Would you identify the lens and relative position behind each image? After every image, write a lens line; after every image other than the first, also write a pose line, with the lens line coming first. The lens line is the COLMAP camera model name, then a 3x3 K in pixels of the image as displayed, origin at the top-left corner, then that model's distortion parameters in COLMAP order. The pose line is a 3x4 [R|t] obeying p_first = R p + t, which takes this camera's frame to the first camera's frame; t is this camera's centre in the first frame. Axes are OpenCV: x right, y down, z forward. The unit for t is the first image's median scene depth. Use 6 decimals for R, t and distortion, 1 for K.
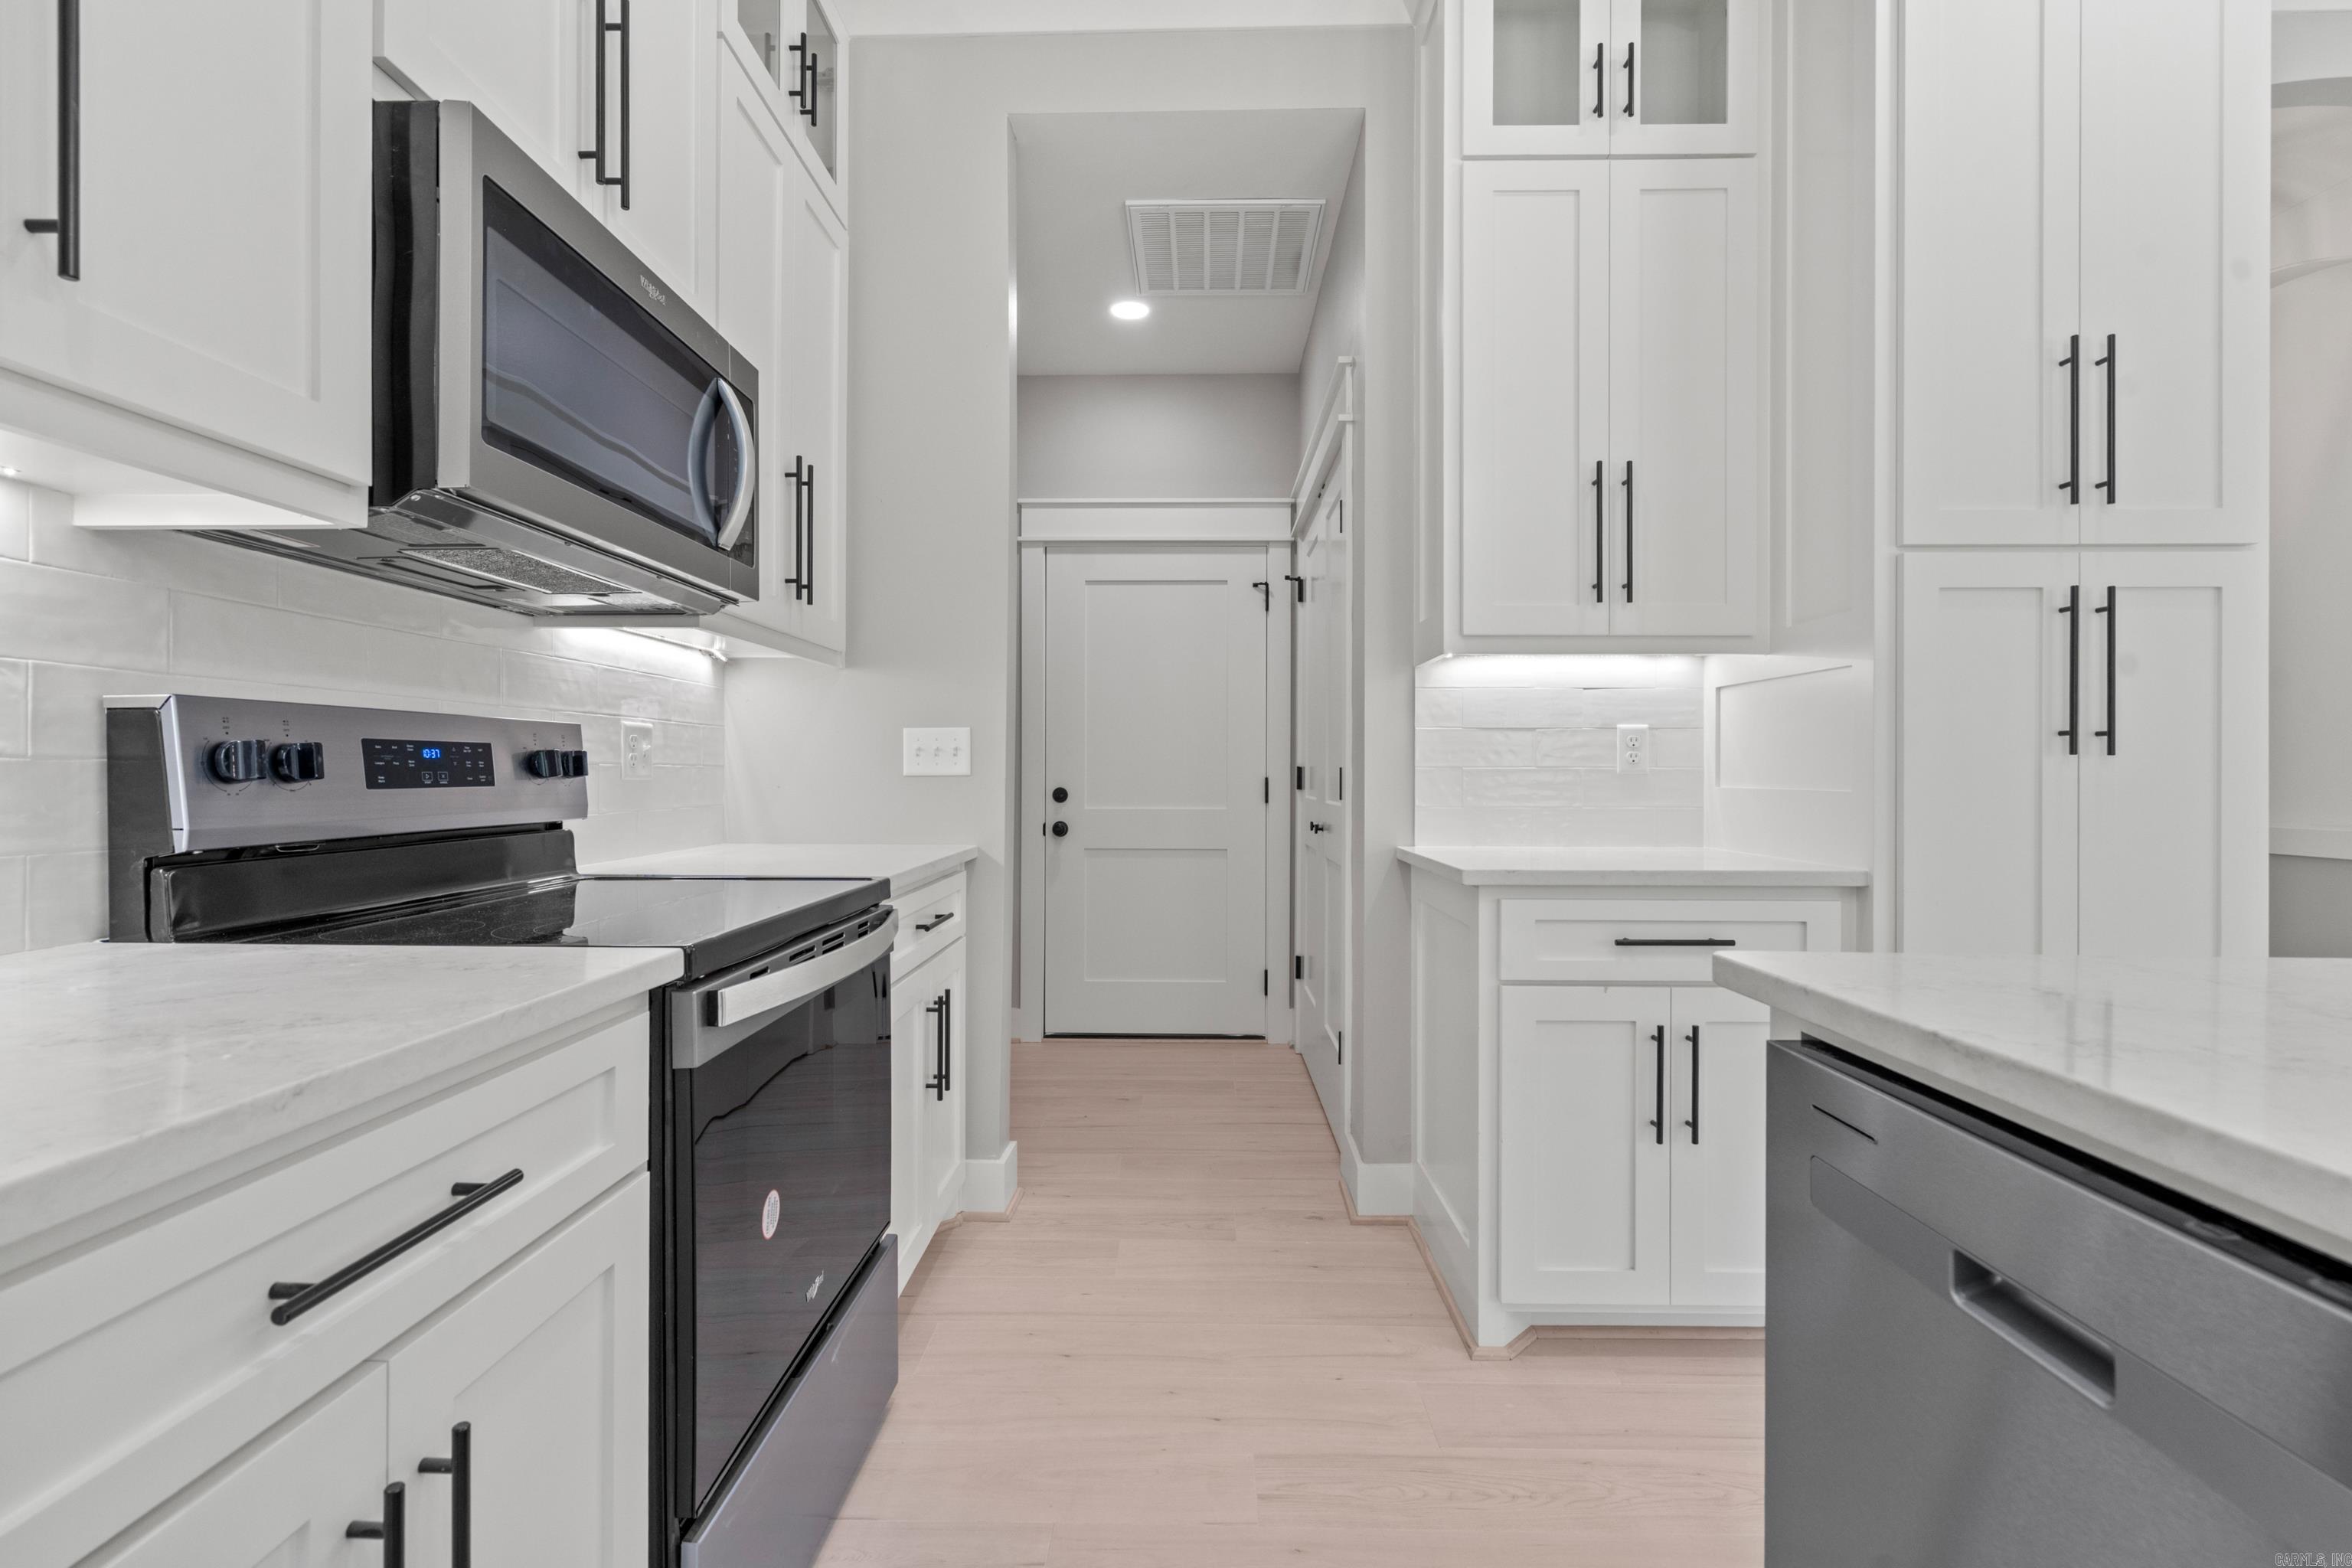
lens RADIAL K [[1077.1, 0, 1168.3], [0, 1077.1, 779.6], [0, 0, 1]] dist [-0.001098, -0.000070]
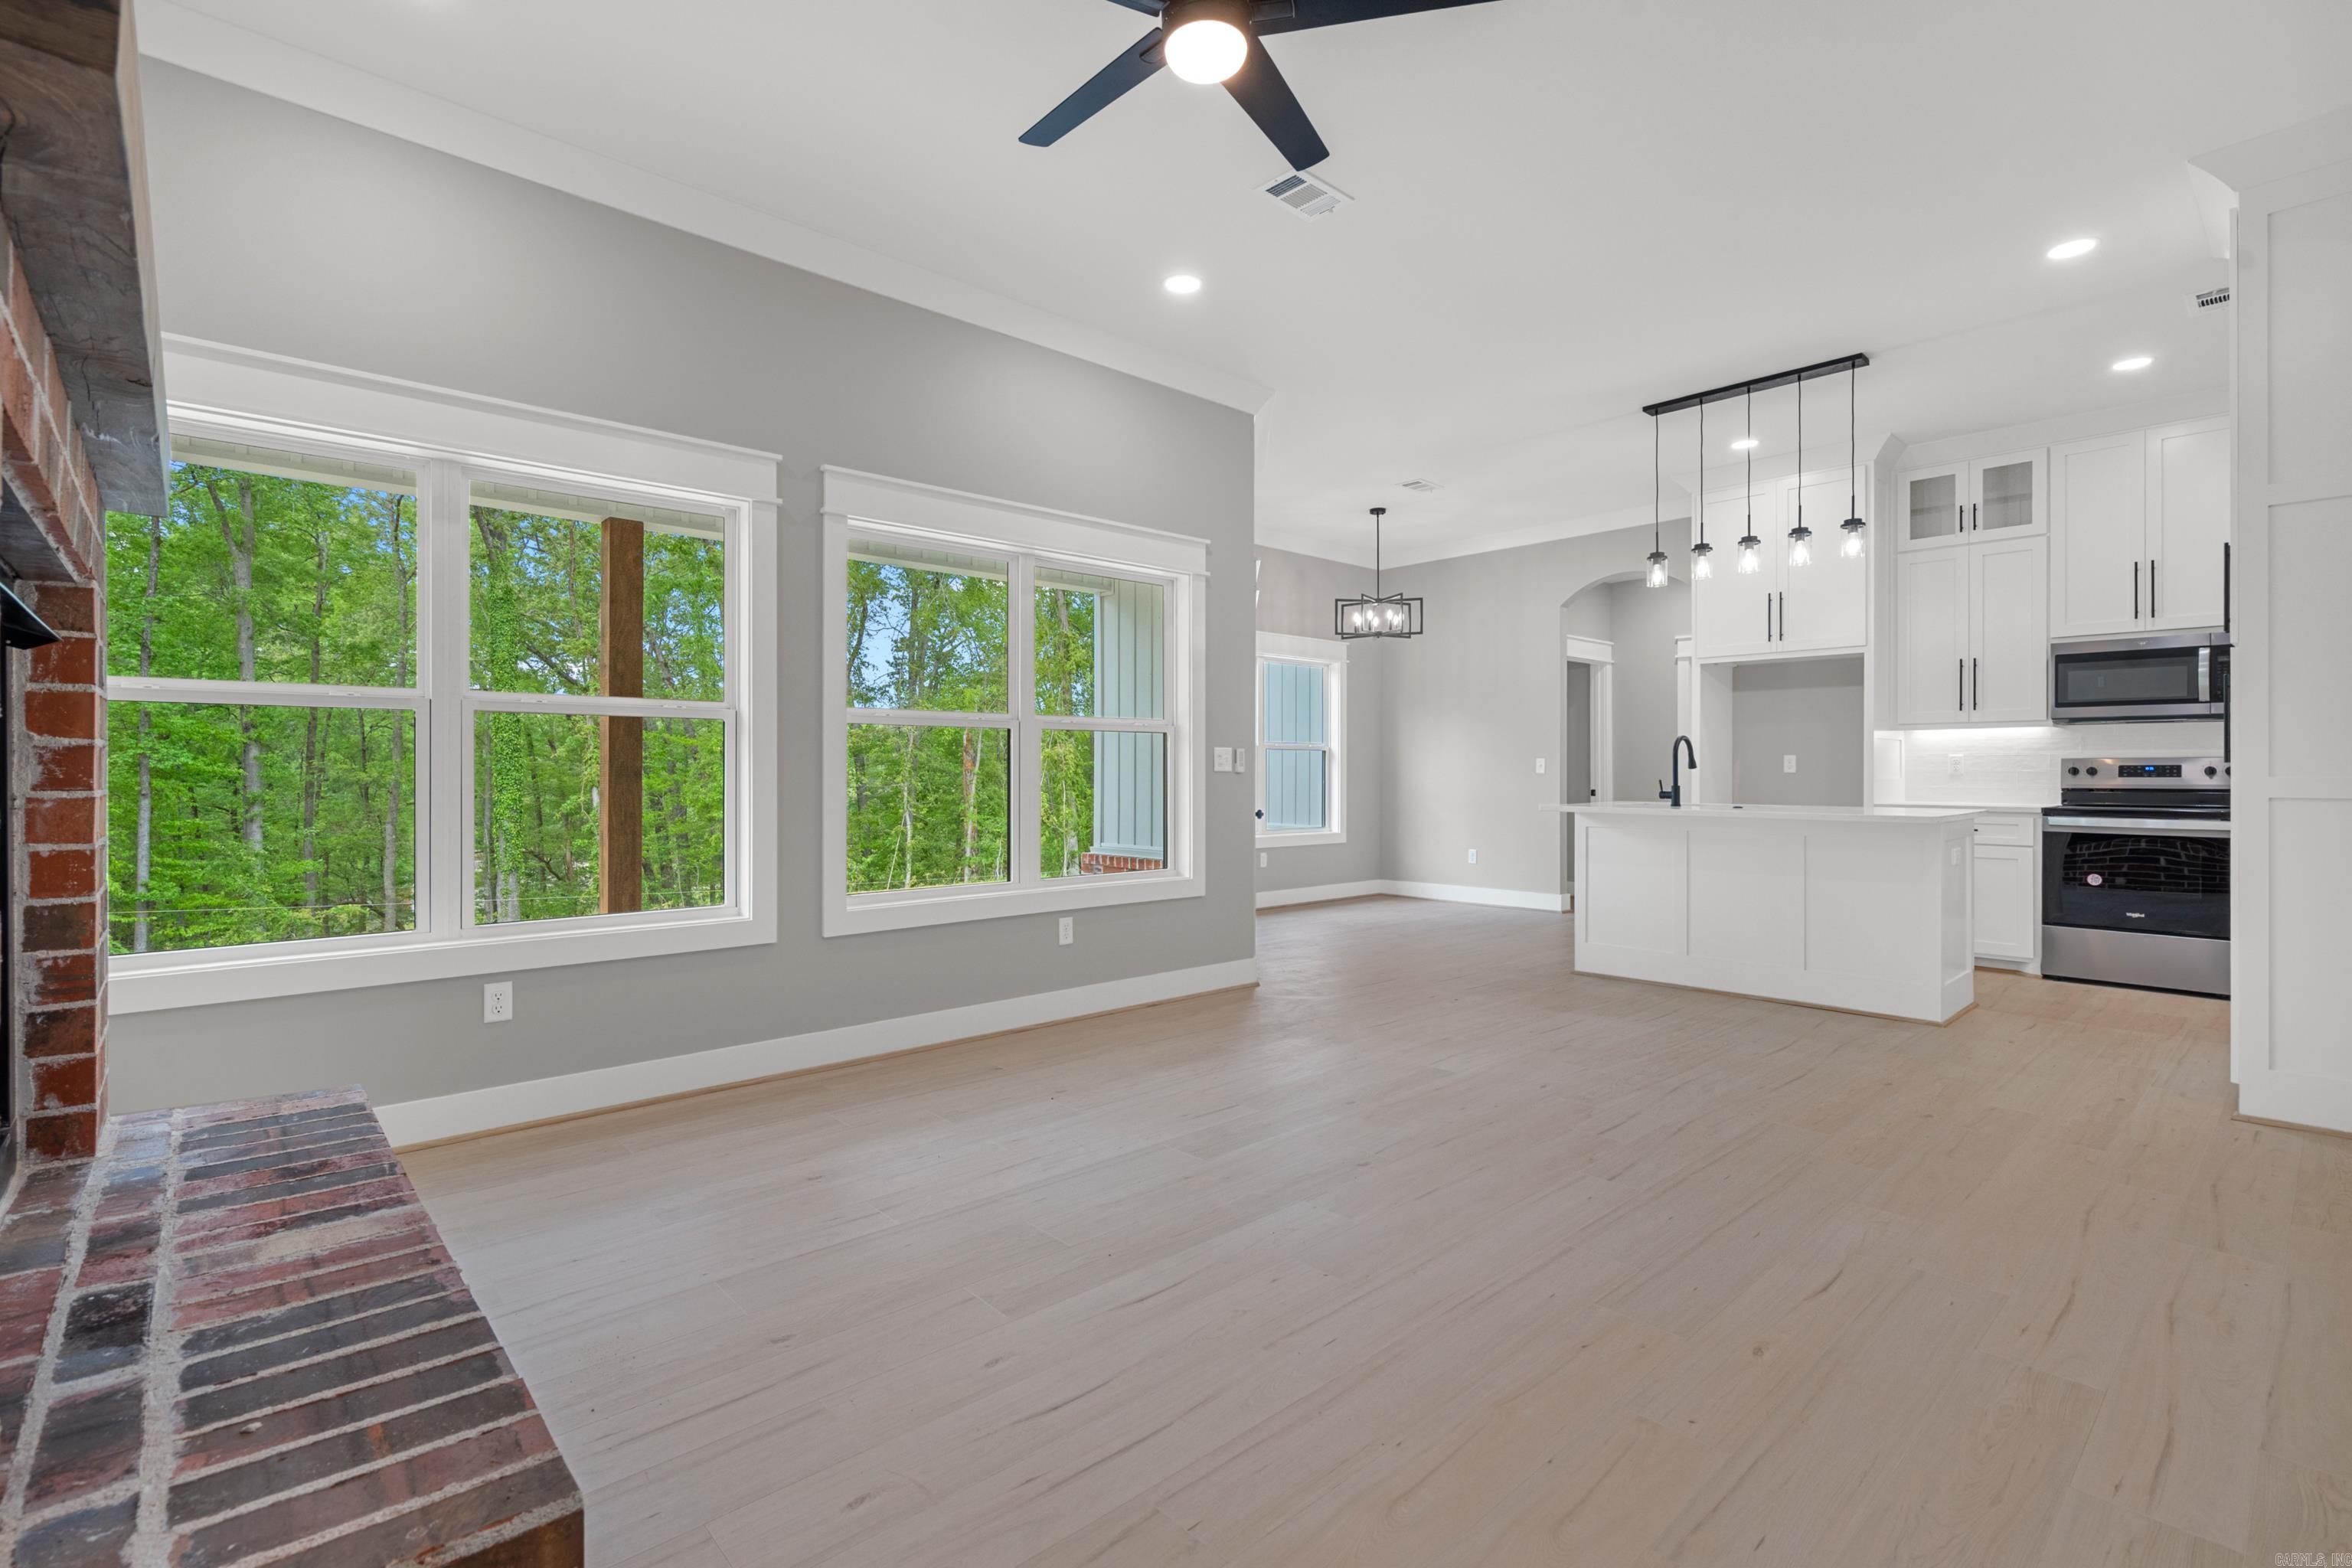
lens RADIAL K [[1067.4, 0, 1170.5], [0, 1067.4, 769.7], [0, 0, 1]] dist [-0.000856, -0.000275]
pose [[-0.730466, -0.006098, -0.682922, 2.935427], [-0.008627, 0.999963, 0.000299, 0.005866], [0.682894, 0.006111, -0.730492, 0.920998]]
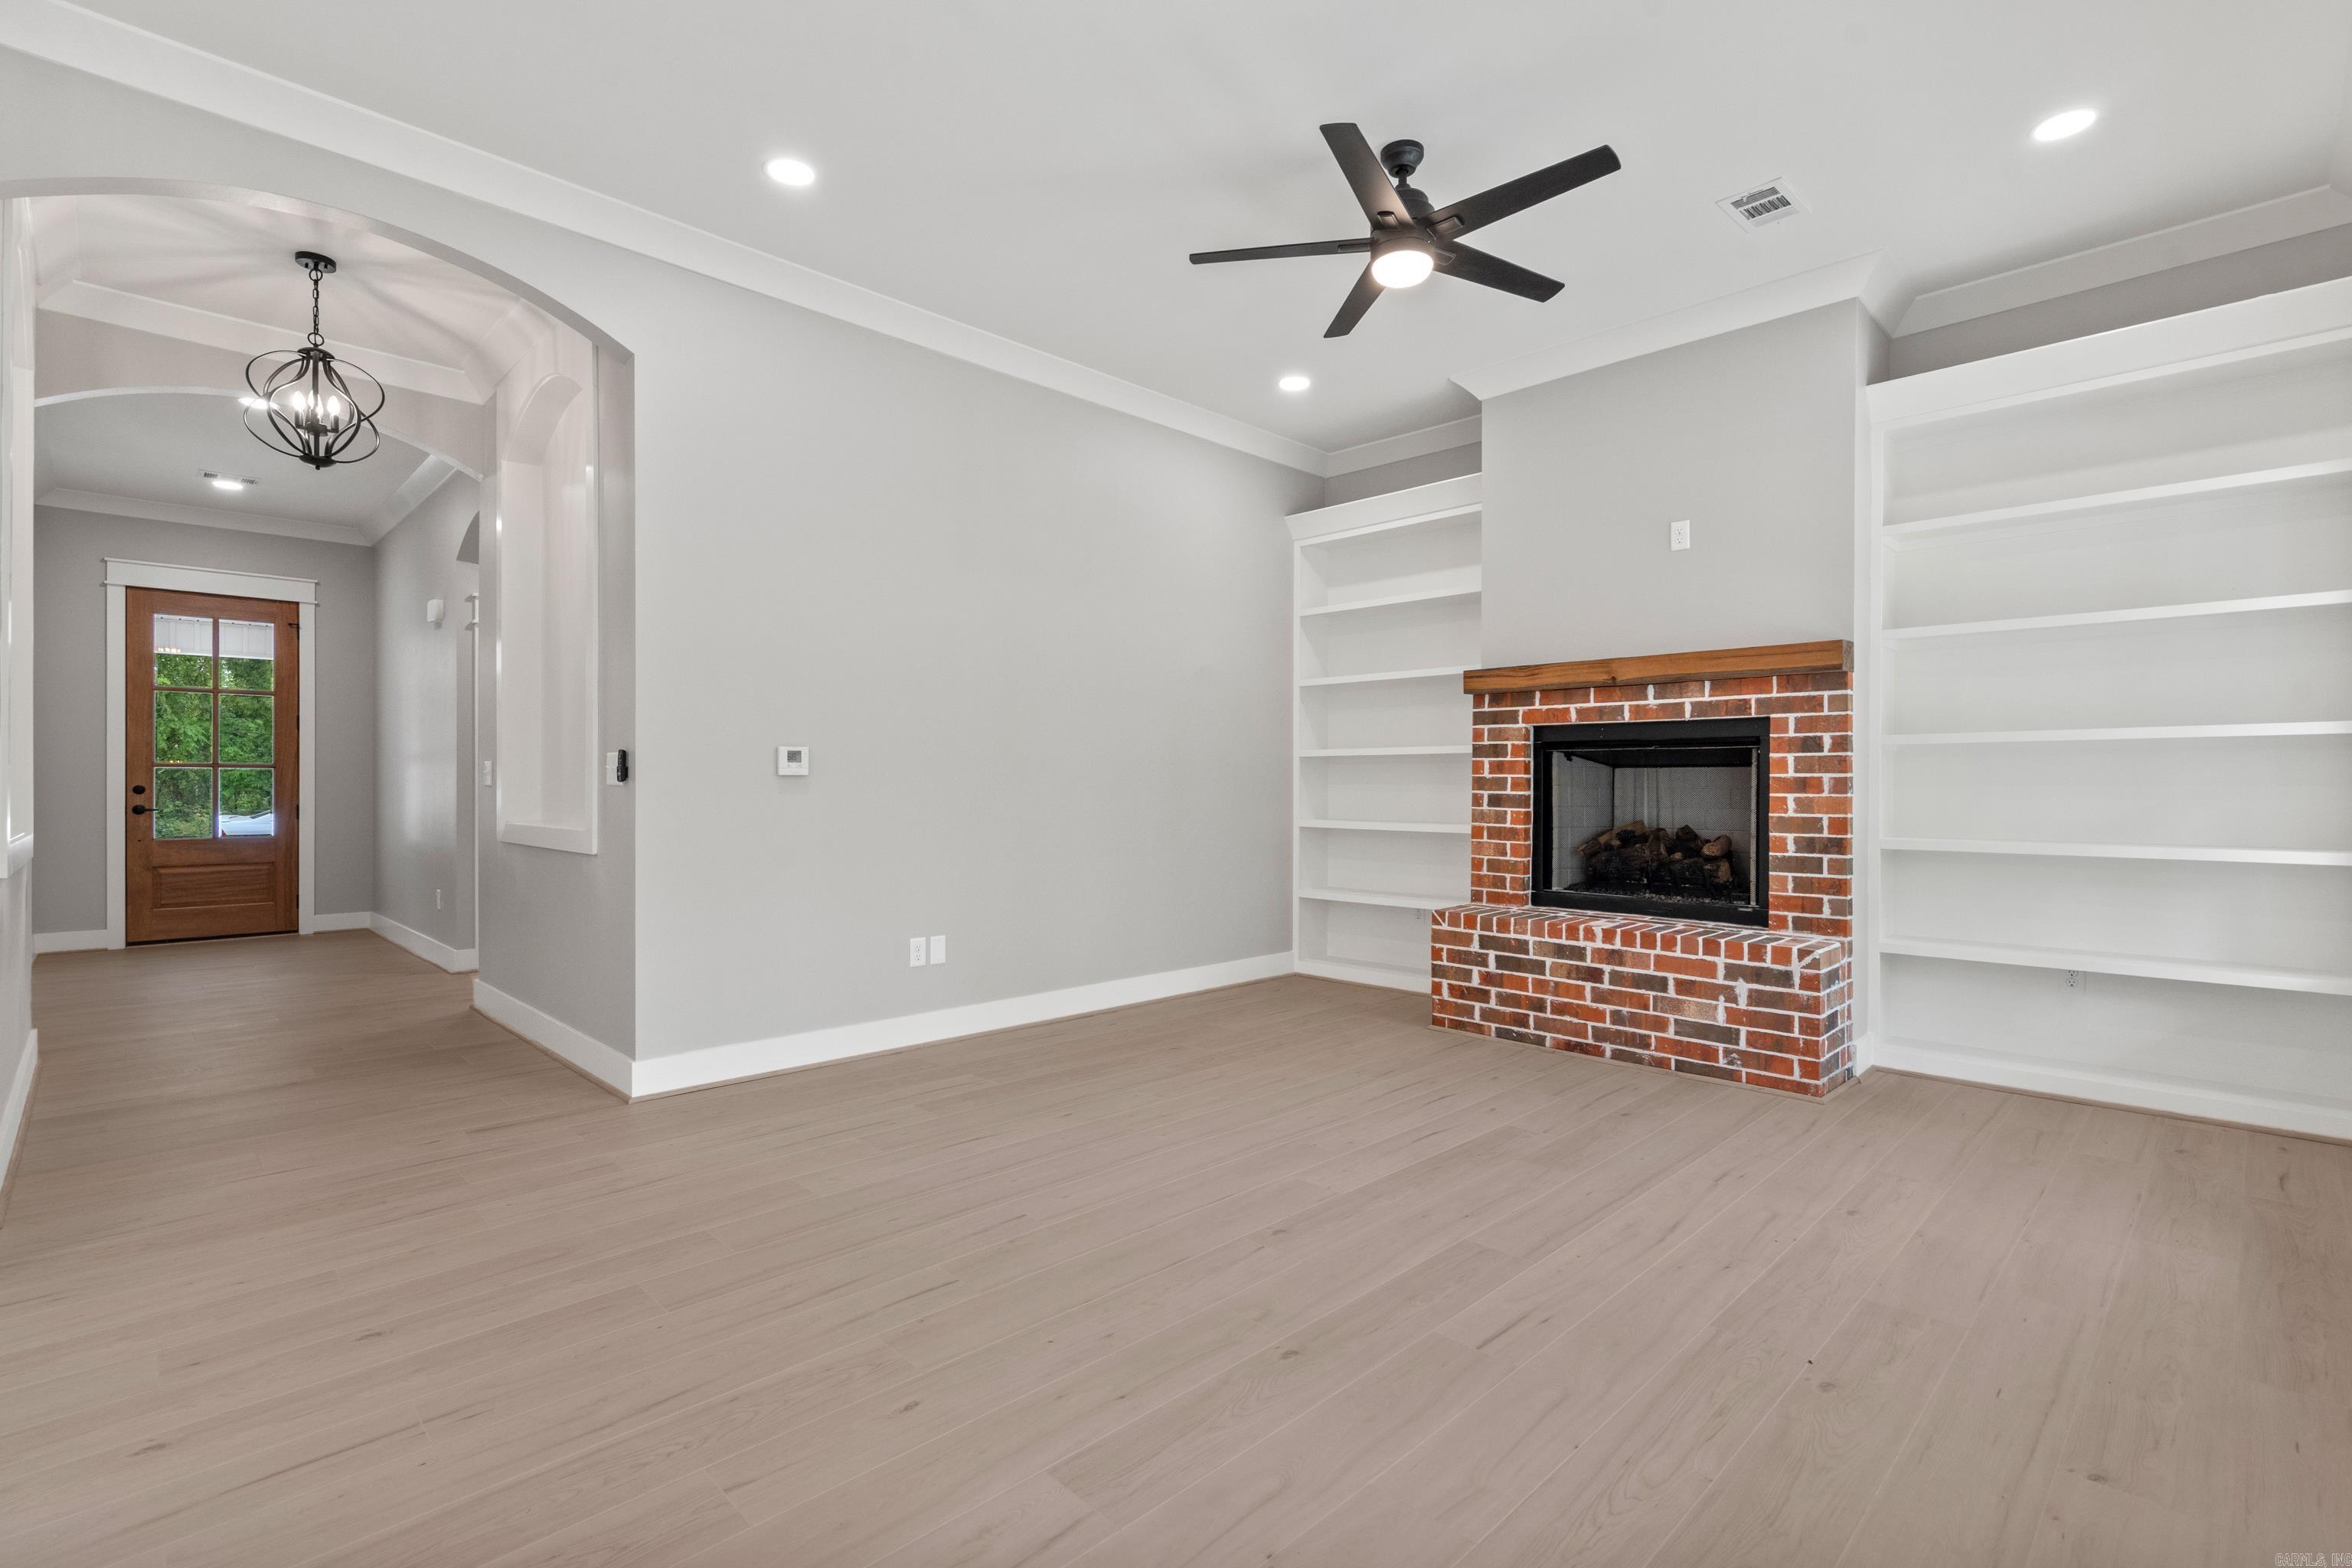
lens RADIAL K [[1083.4, 0, 1176.0], [0, 1083.4, 784.0], [0, 0, 1]] dist [-0.001584, 0.000428]
pose [[0.698043, -0.003448, 0.716048, 0.982425], [0.007217, 0.999971, -0.002221, 0.006445], [-0.716020, 0.006718, 0.698048, -0.587191]]
